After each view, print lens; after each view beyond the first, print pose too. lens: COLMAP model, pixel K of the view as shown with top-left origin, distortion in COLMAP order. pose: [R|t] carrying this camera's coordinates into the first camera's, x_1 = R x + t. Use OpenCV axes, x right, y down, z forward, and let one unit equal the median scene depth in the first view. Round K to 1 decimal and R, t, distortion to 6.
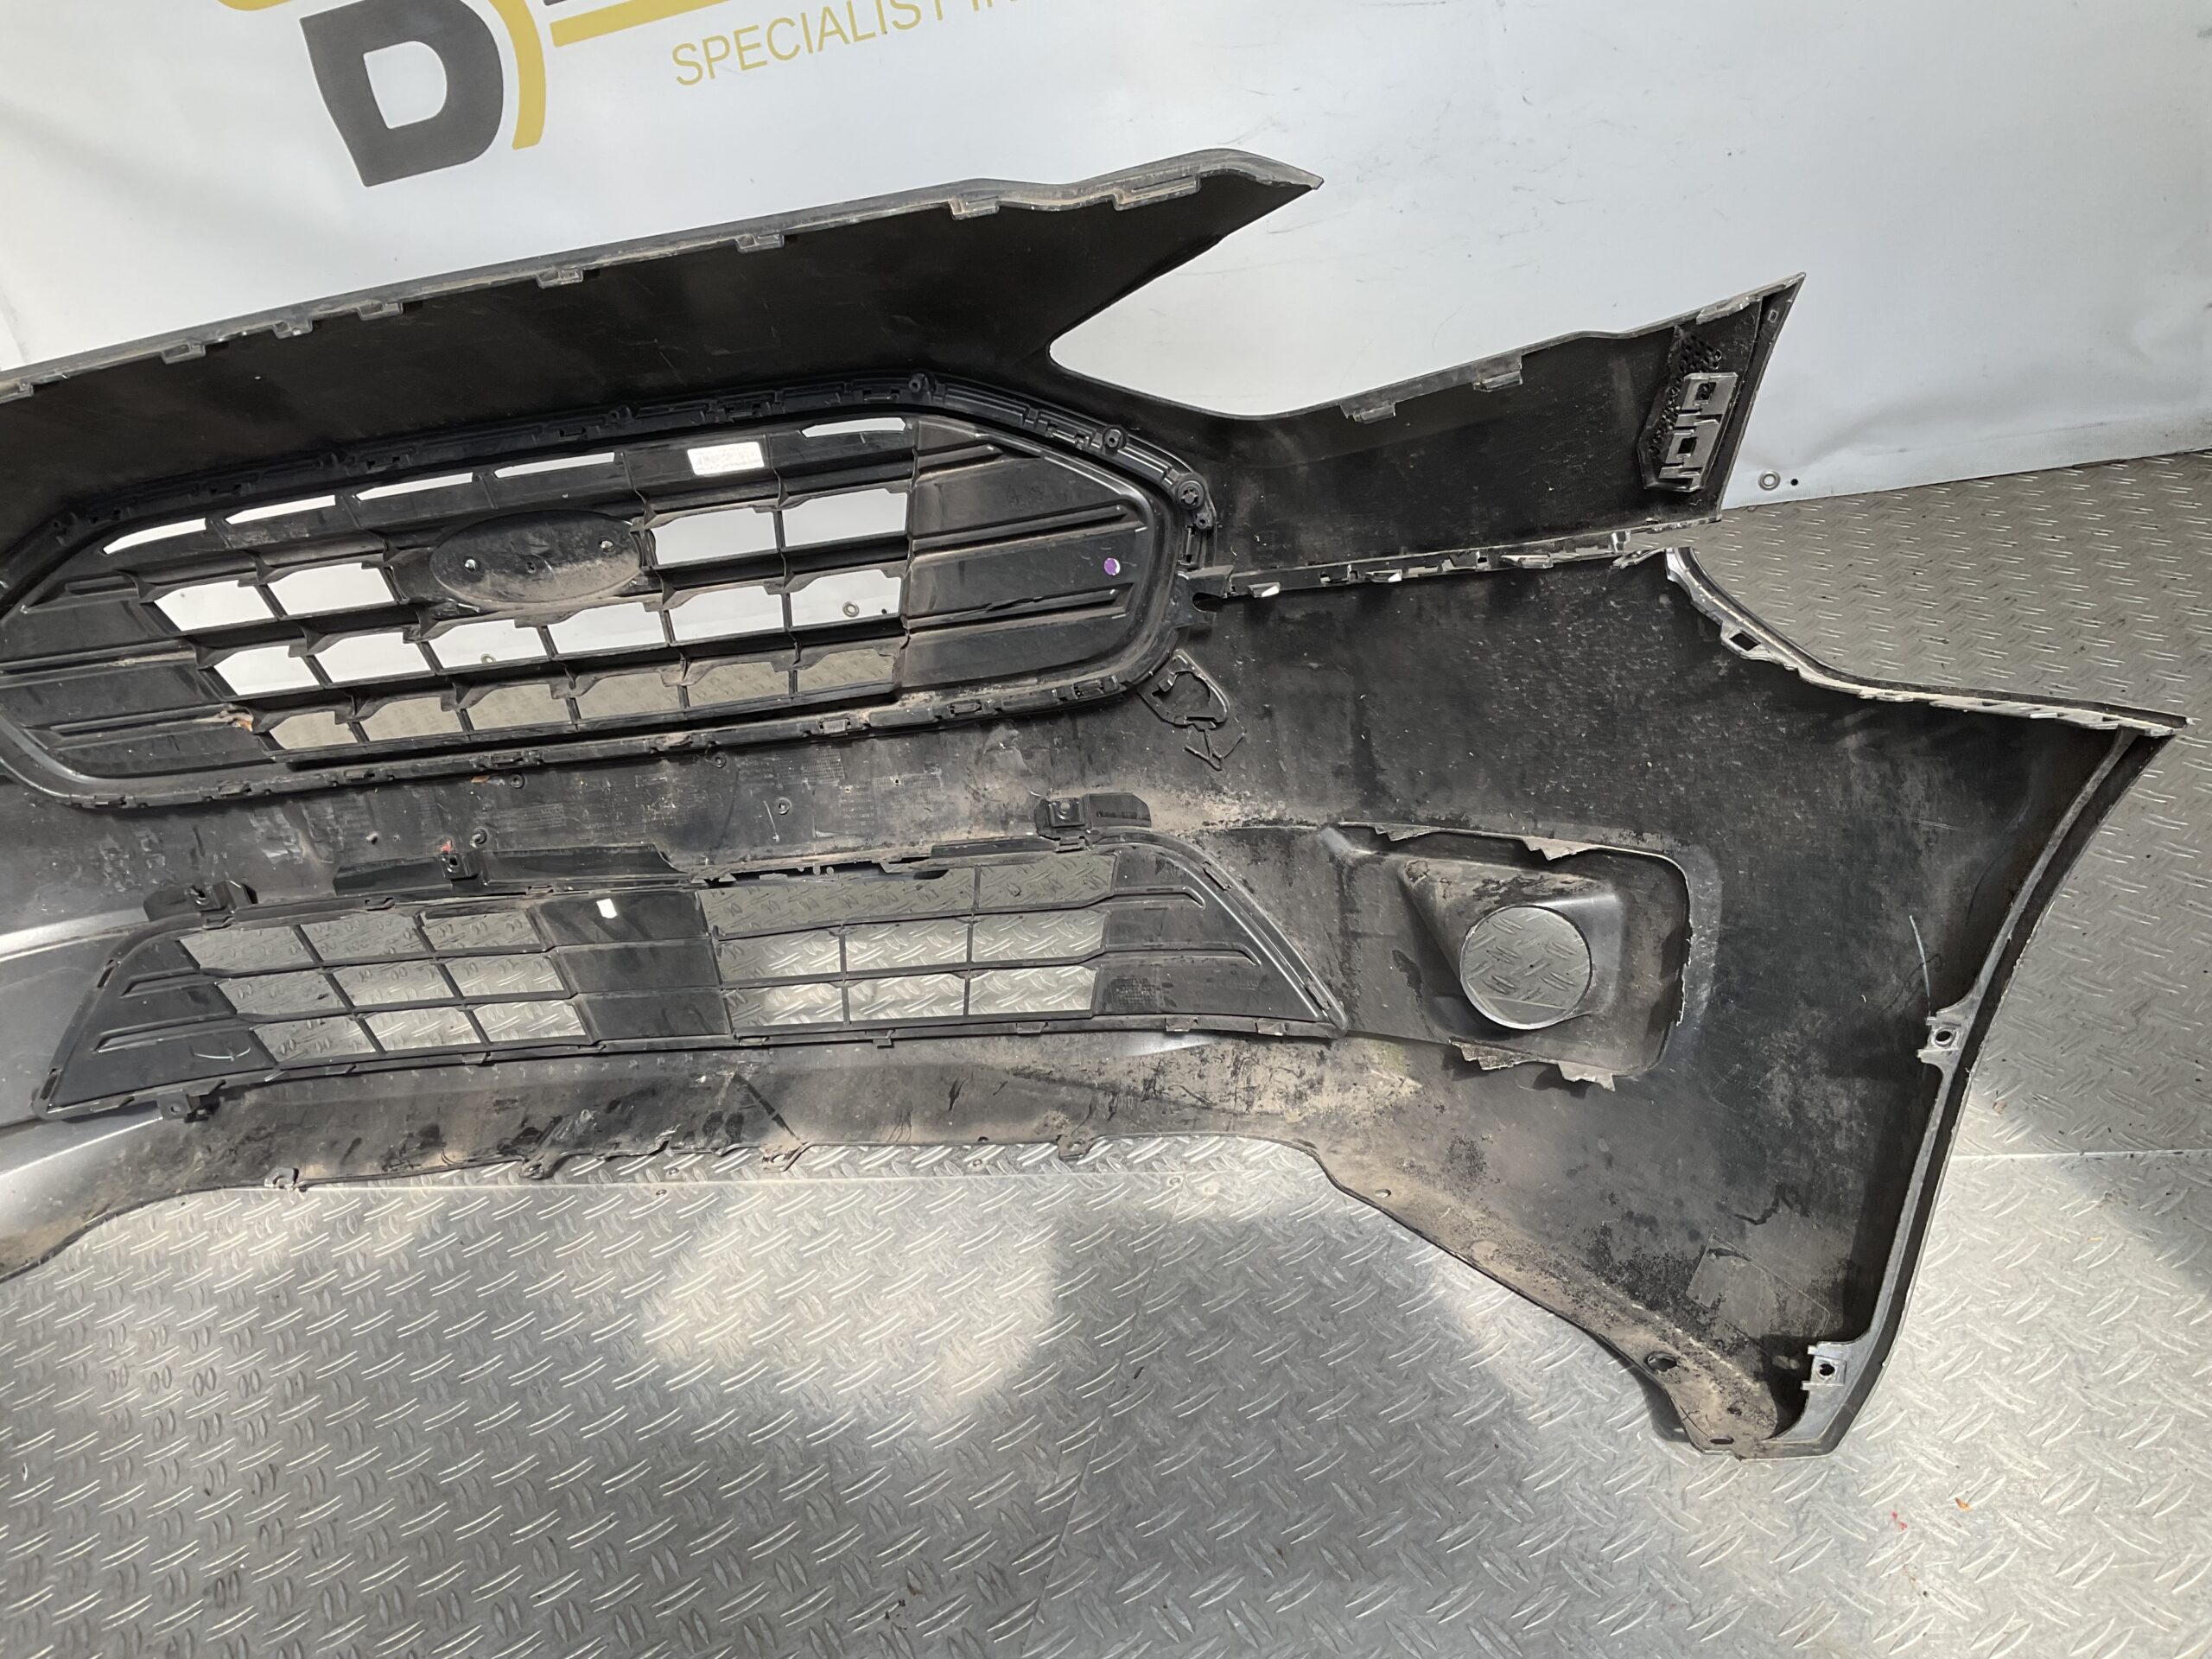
lens RADIAL K [[1849.4, 0, 1093.0], [0, 1849.4, 826.8], [0, 0, 1]] dist [0.127298, -0.265258]
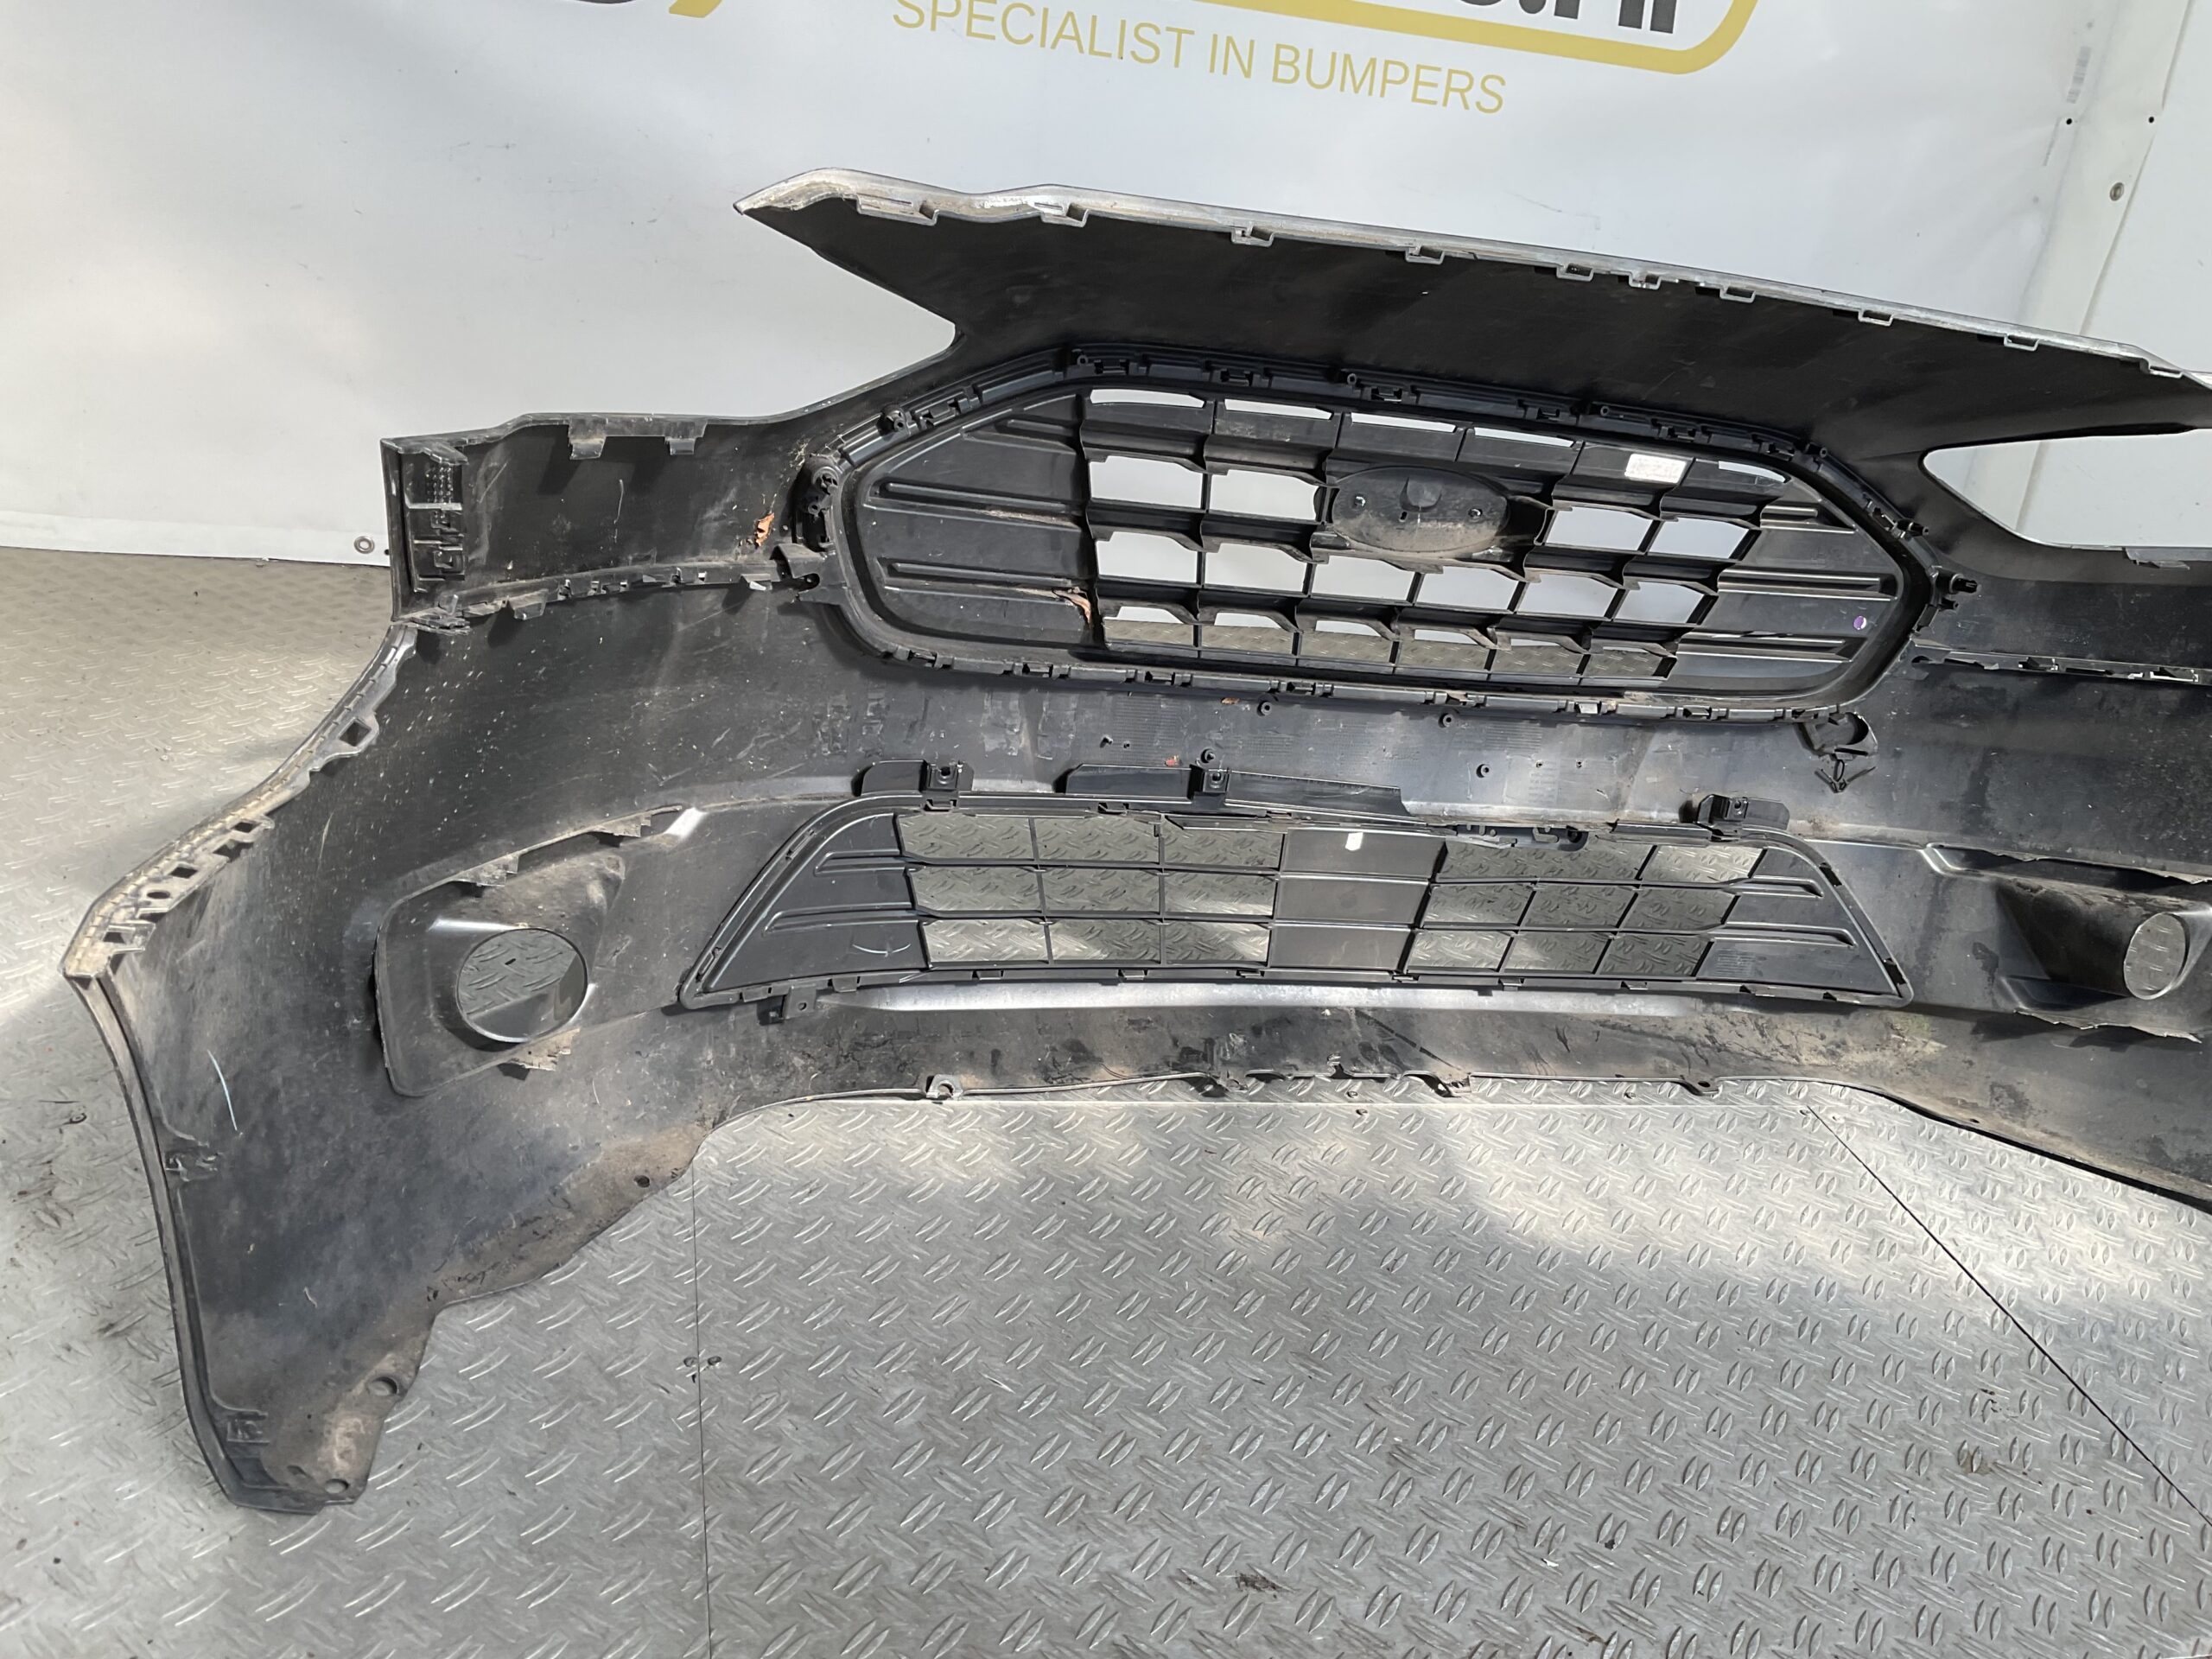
lens RADIAL K [[1870.3, 0, 1106.0], [0, 1870.3, 829.5], [0, 0, 1]] dist [0.110762, -0.230243]
pose [[0.805979, 0.129868, 0.577522, -1.015195], [-0.101031, 0.991501, -0.081964, 0.142295], [-0.583258, 0.007713, 0.812250, 0.217326]]
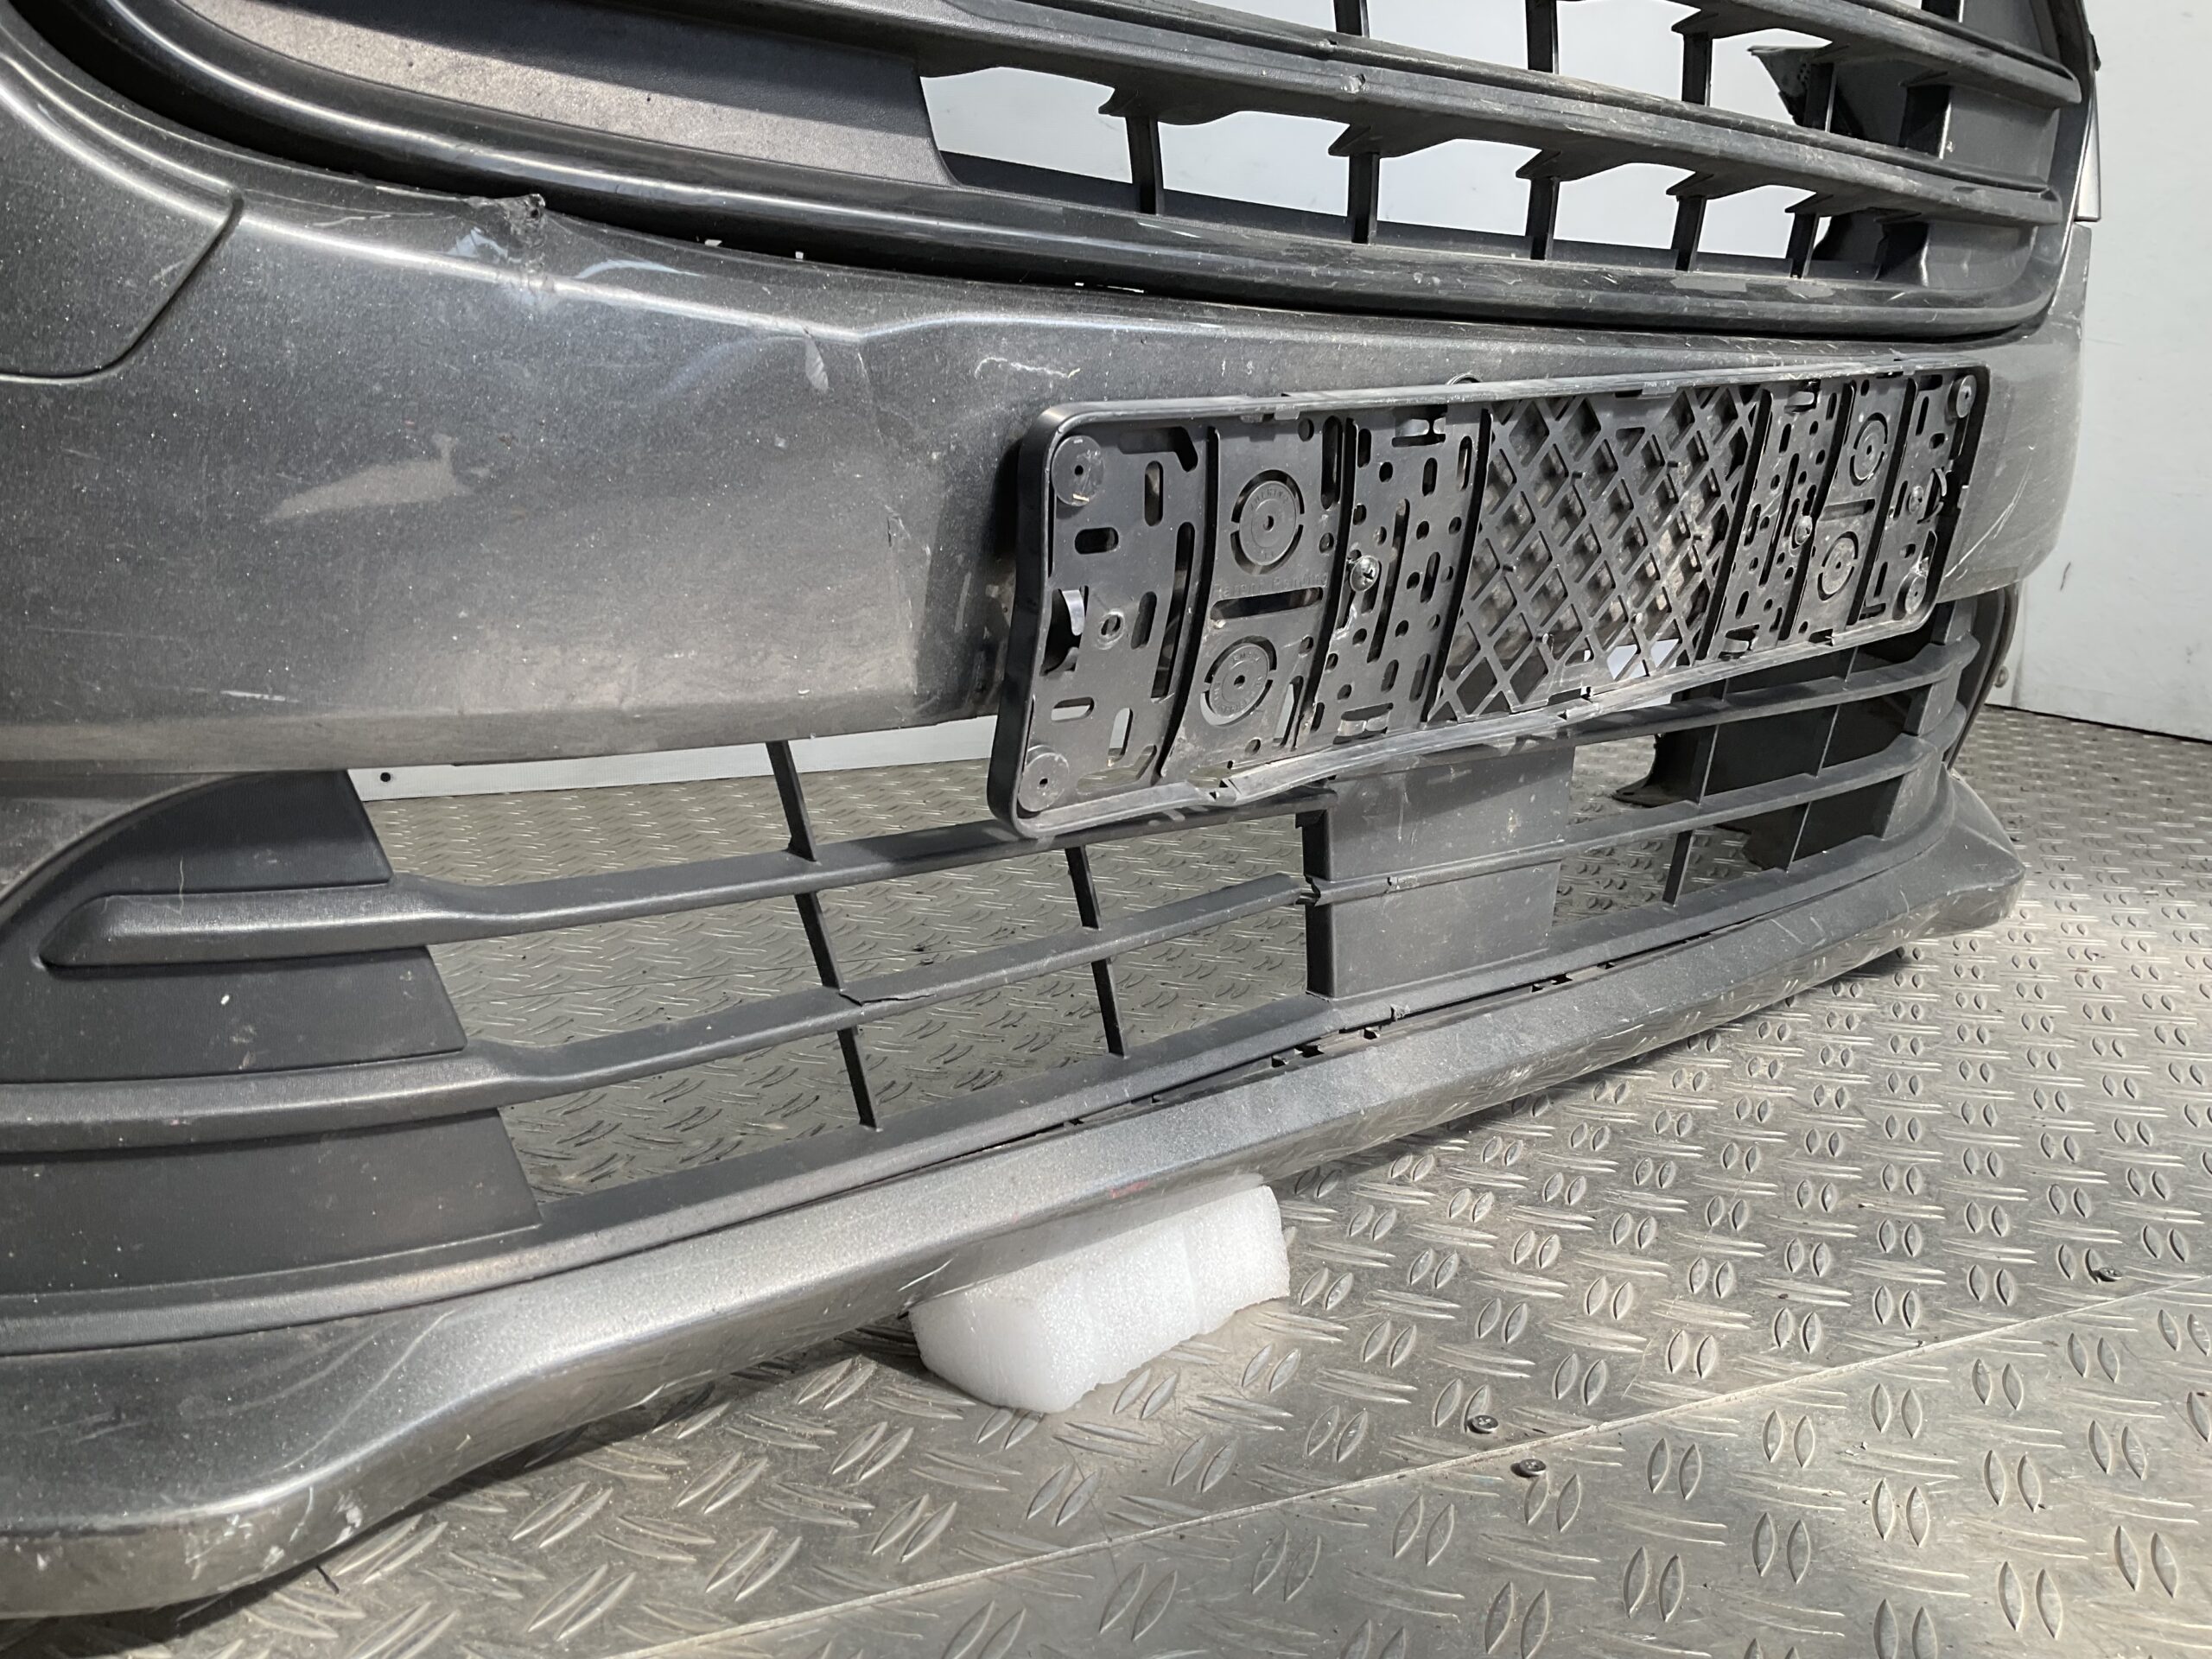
lens RADIAL K [[1833.2, 0, 1092.5], [0, 1833.2, 838.9], [0, 0, 1]] dist [0.108199, -0.222146]
pose [[0.764708, 0.106858, 0.635455, -0.555364], [0.114369, 0.947989, -0.297046, 0.181815], [-0.634146, 0.299830, 0.712714, 0.777776]]
